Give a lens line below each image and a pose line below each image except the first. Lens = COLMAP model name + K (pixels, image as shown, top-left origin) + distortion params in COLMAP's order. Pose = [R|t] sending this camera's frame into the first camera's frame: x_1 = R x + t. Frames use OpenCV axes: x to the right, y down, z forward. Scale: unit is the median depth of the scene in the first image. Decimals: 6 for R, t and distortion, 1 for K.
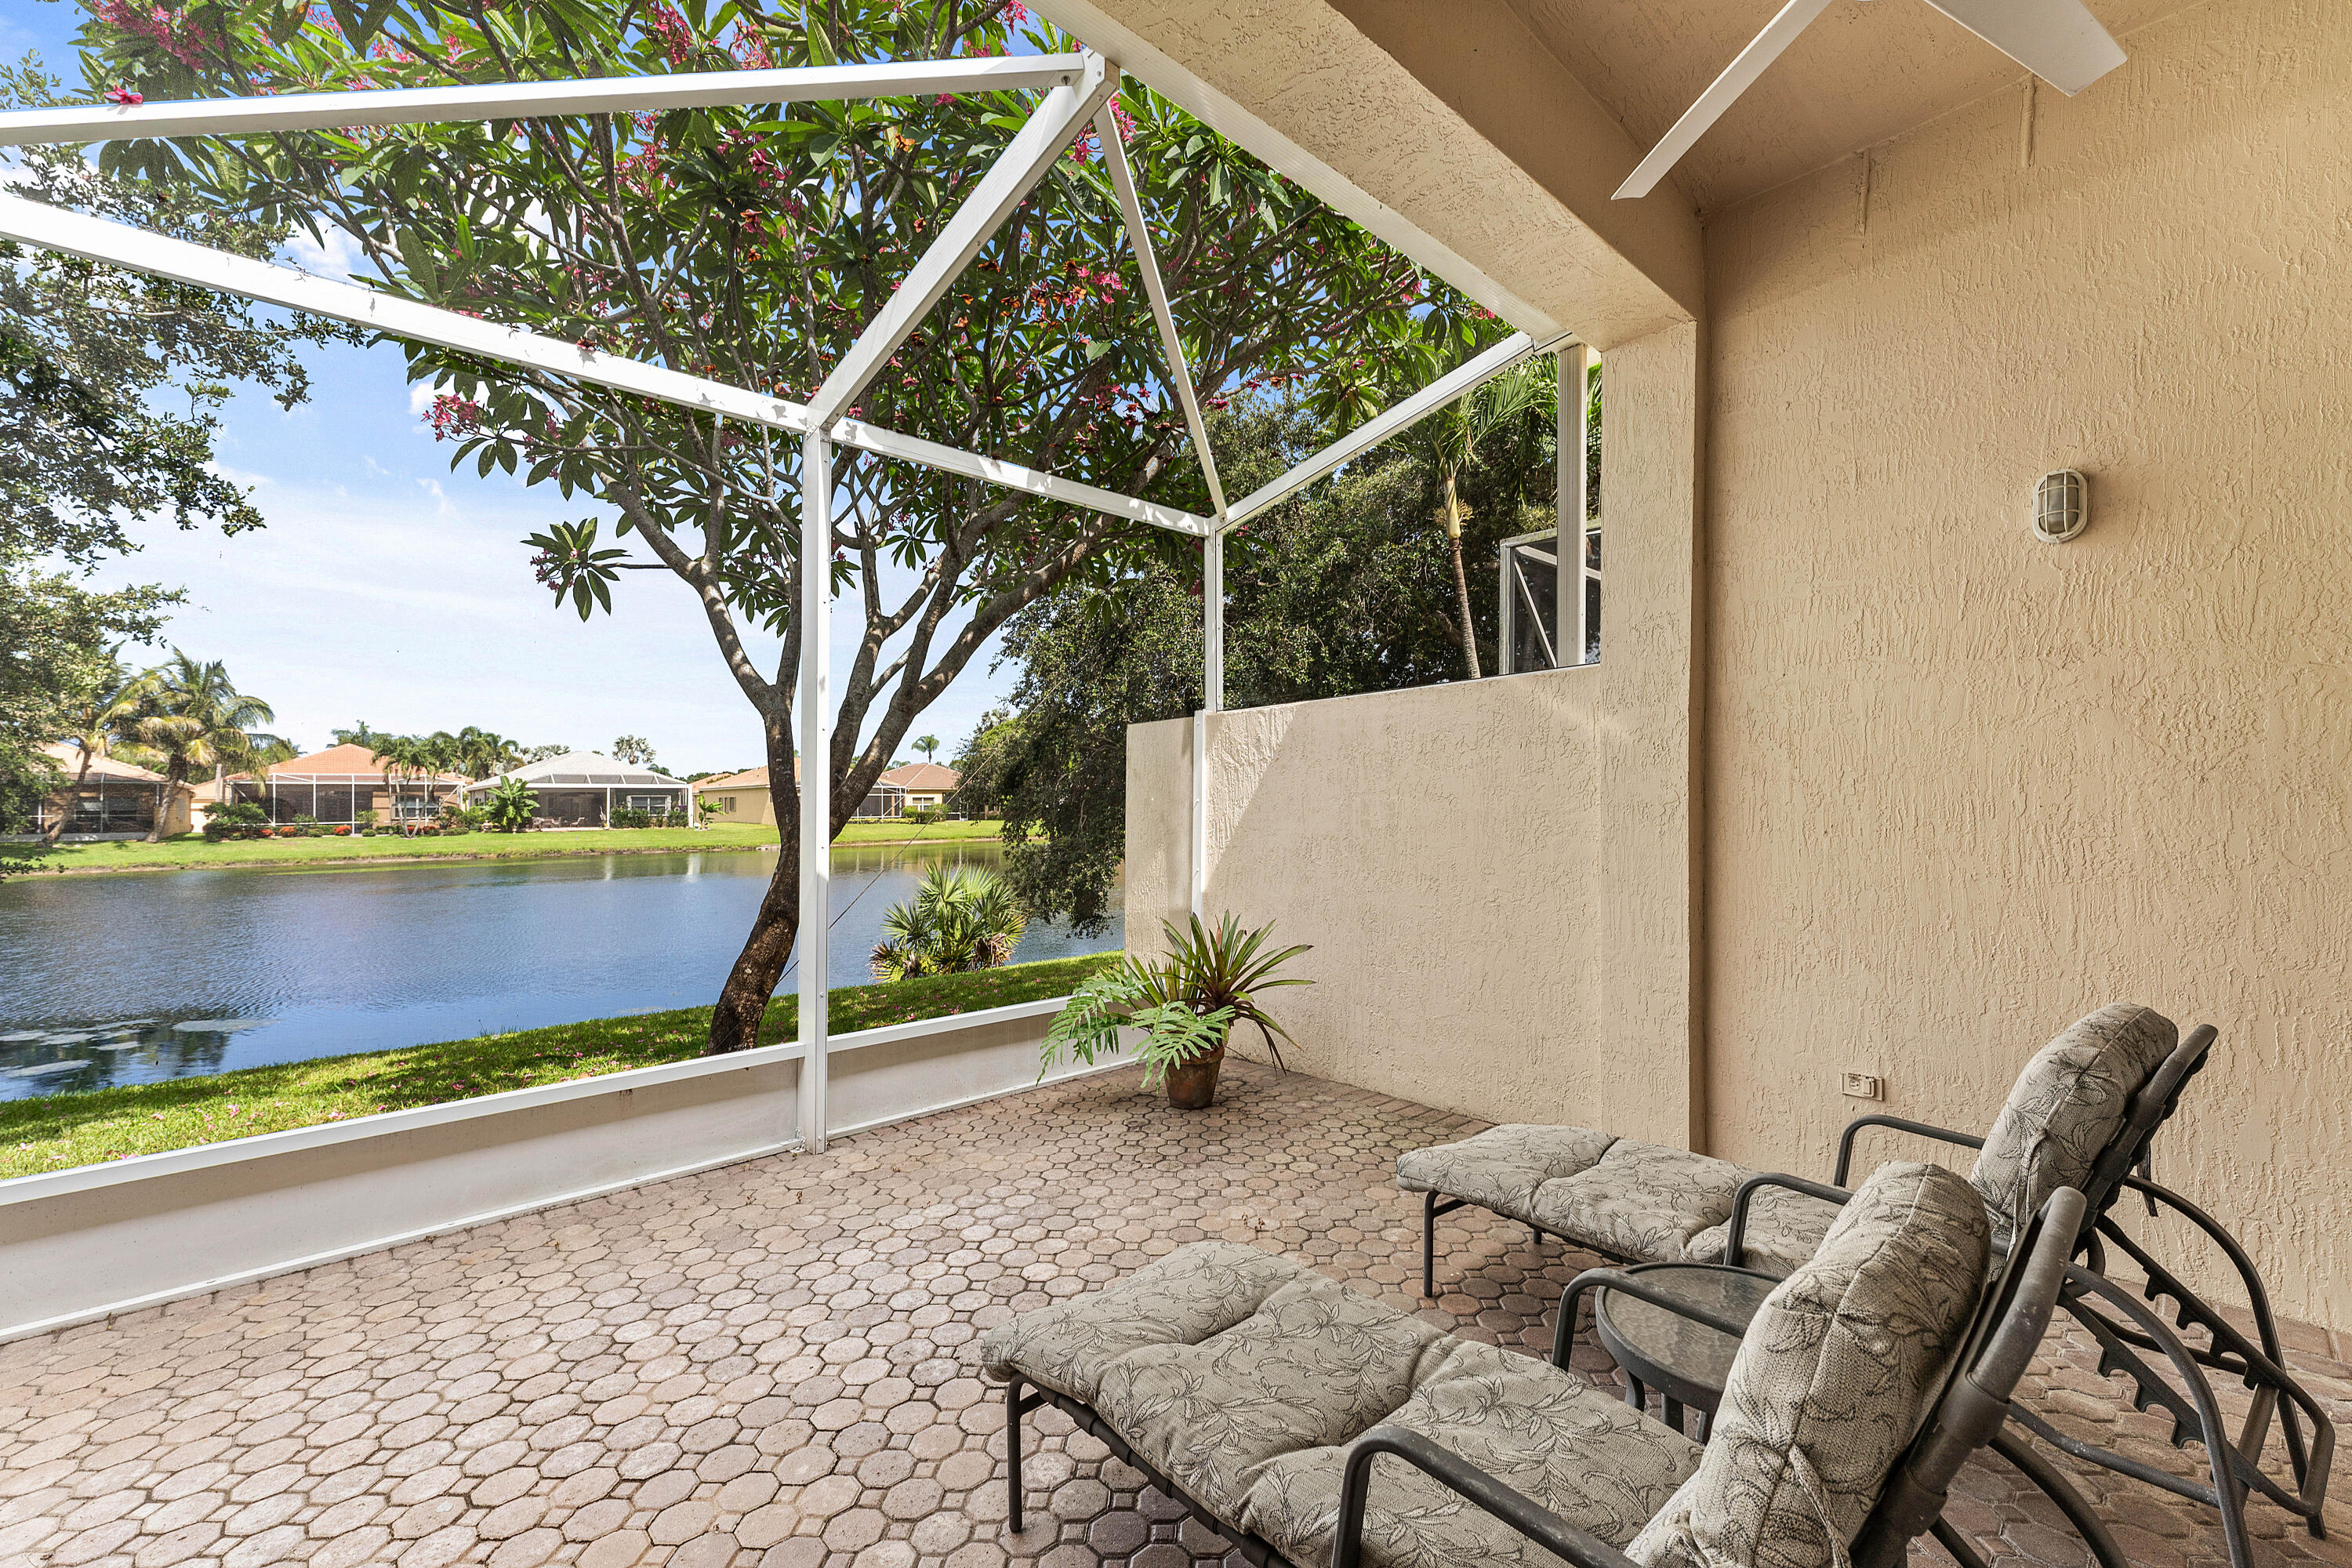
lens RADIAL K [[961.8, 0, 1160.4], [0, 961.8, 797.6], [0, 0, 1]] dist [0.000881, -0.001070]
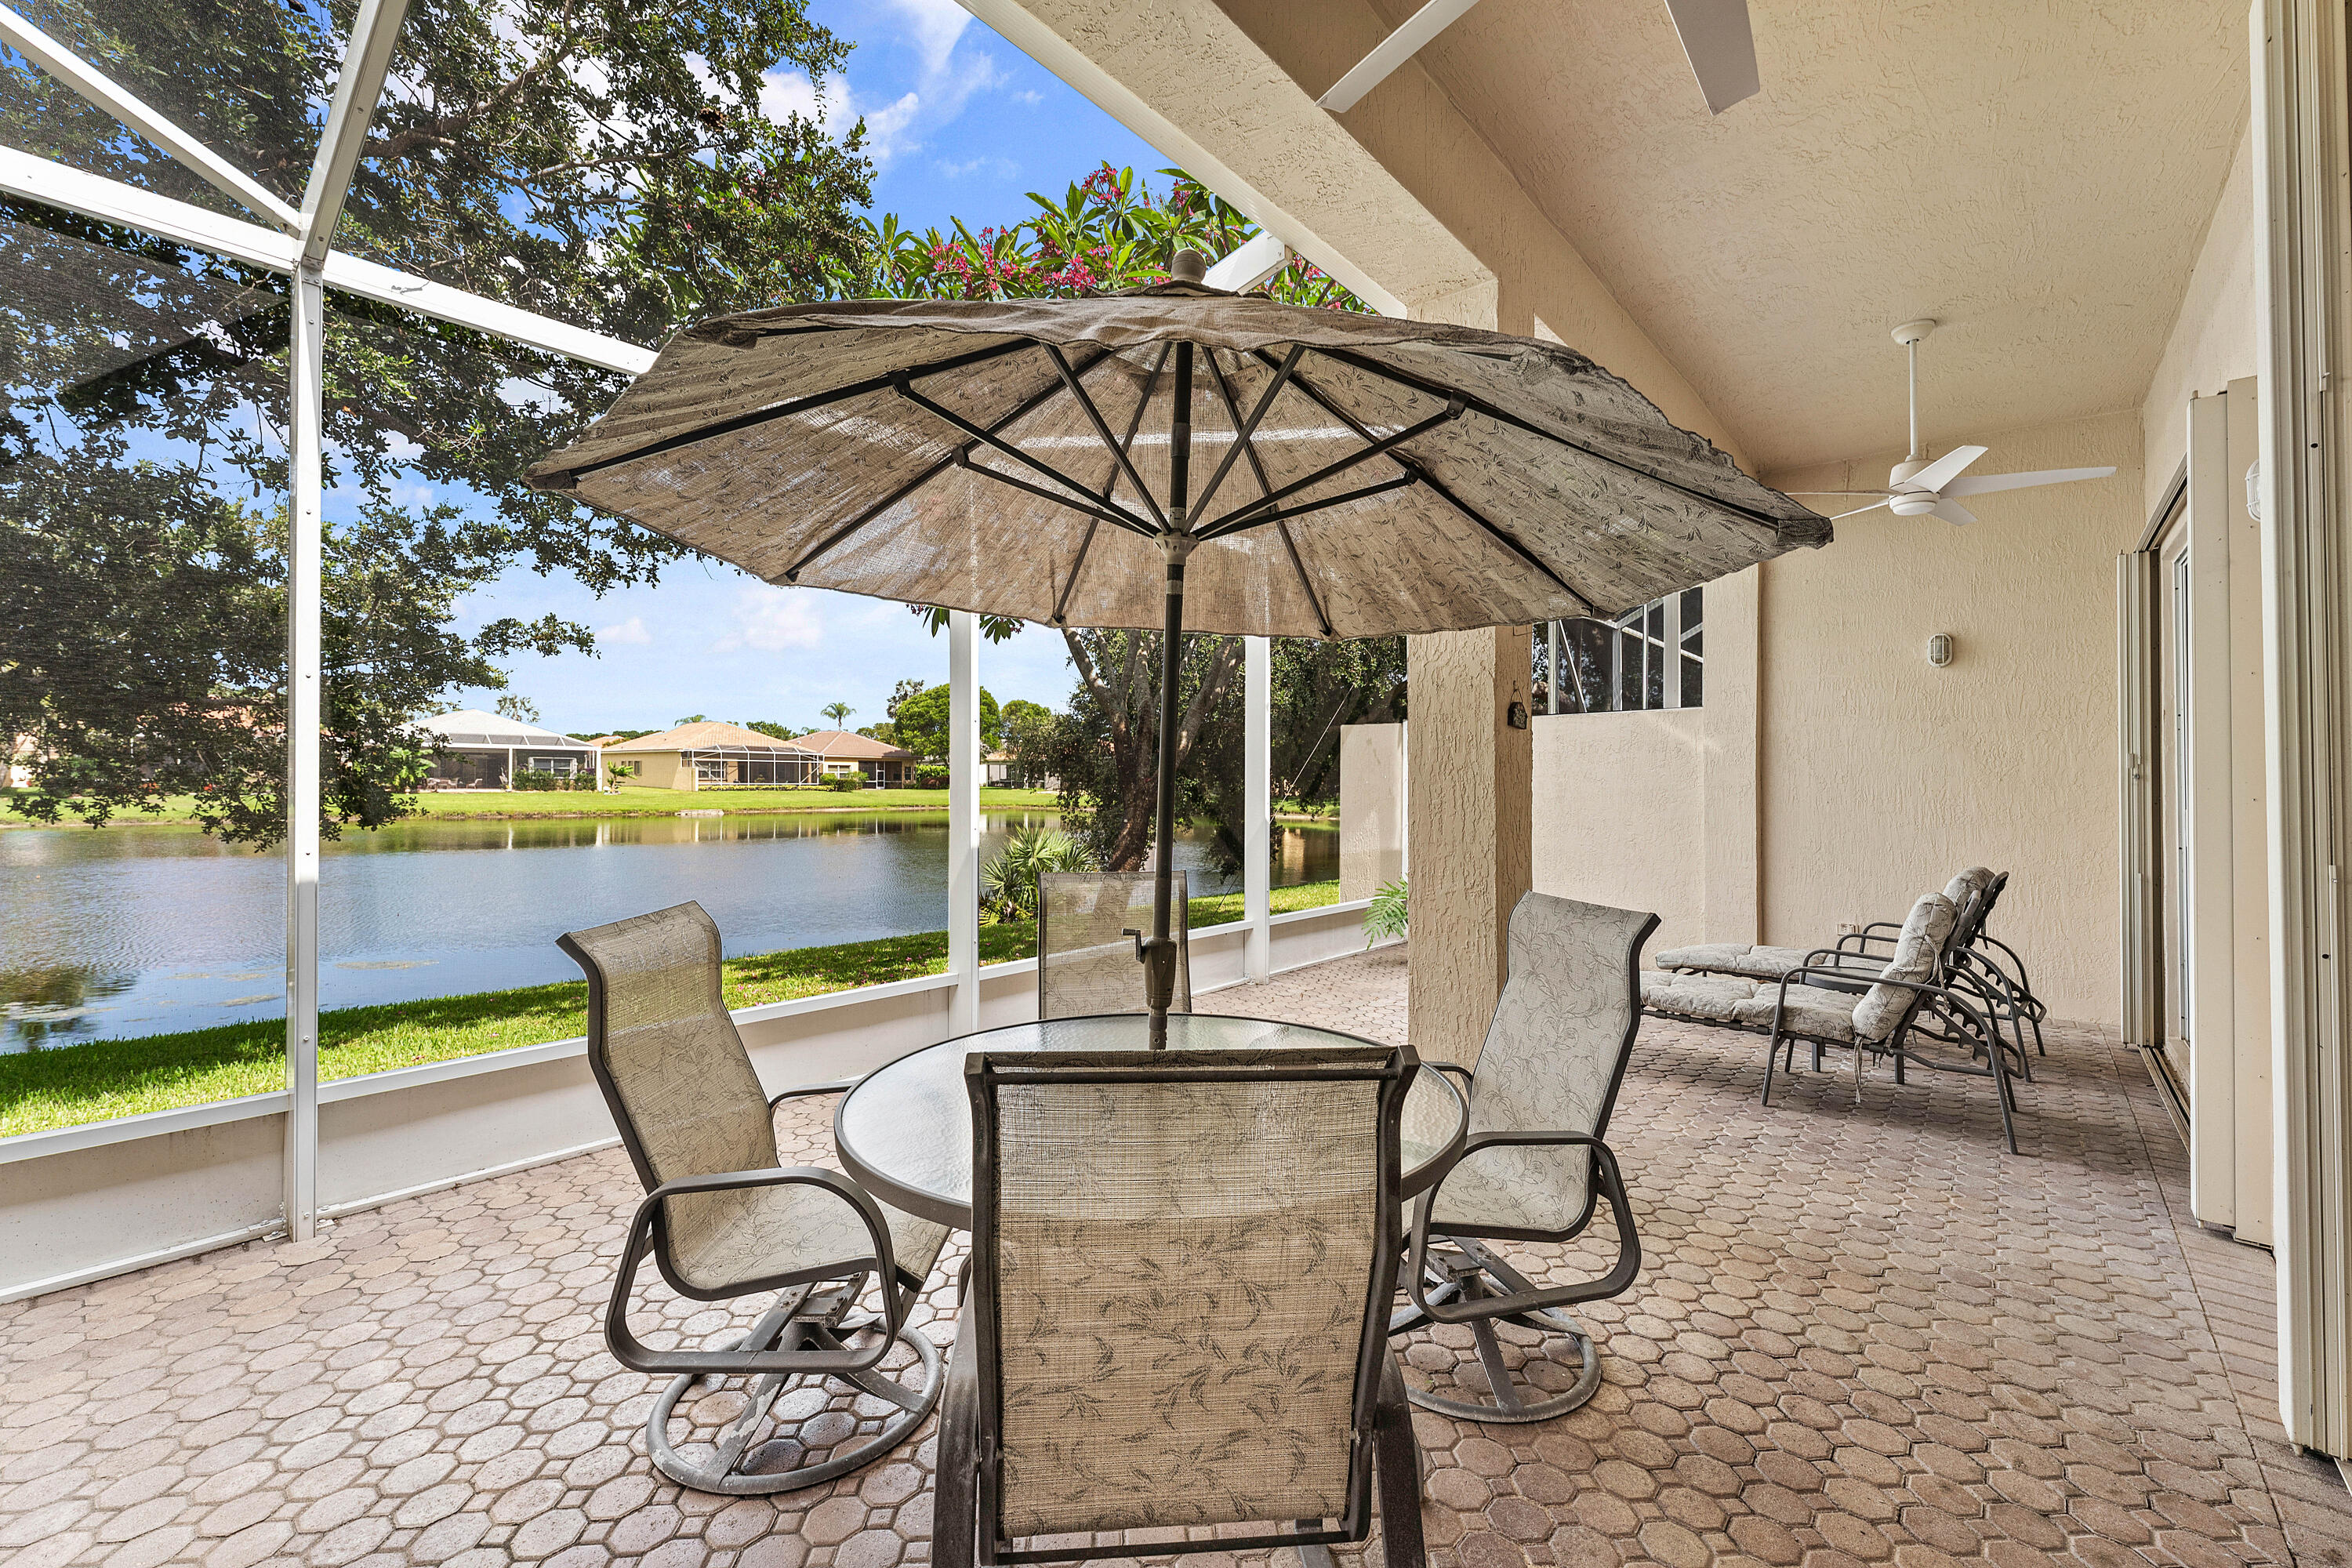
lens RADIAL K [[961.8, 0, 1169.5], [0, 961.8, 745.4], [0, 0, 1]] dist [0.000881, -0.001070]
pose [[0.992265, 0.024063, 0.121785, -0.152679], [-0.020763, 0.999384, -0.028296, 0.000512], [-0.122391, 0.025549, 0.992153, -0.135615]]
